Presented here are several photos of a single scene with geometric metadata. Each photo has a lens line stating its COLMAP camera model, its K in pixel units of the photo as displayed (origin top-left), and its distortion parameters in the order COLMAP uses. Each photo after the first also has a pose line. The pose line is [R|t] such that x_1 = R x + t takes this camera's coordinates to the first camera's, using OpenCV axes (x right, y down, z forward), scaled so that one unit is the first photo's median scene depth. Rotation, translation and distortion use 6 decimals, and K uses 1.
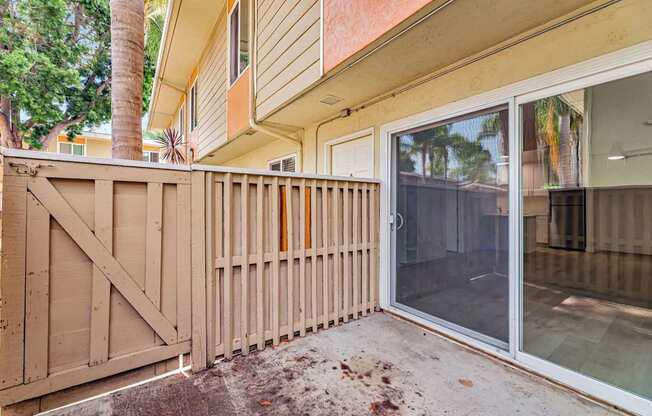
lens RADIAL K [[264.5, 0, 321.1], [0, 264.5, 211.6], [0, 0, 1]] dist [0.000461, 0.000085]
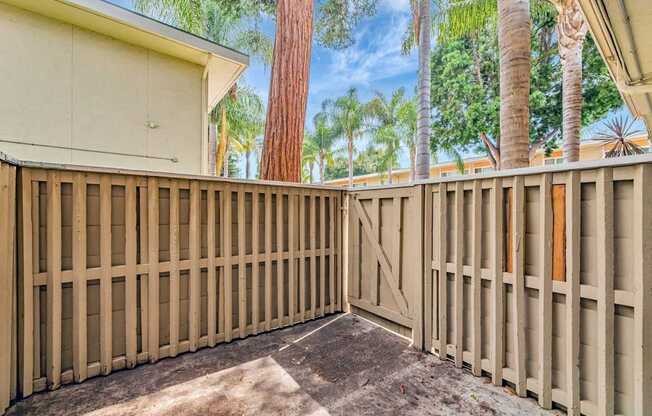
lens RADIAL K [[264.5, 0, 321.1], [0, 264.5, 211.6], [0, 0, 1]] dist [0.000461, 0.000085]
pose [[0.022932, -0.010848, -0.999678, 0.799845], [-0.034211, 0.999347, -0.011629, 0.000518], [0.999152, 0.034466, 0.022546, 0.535145]]
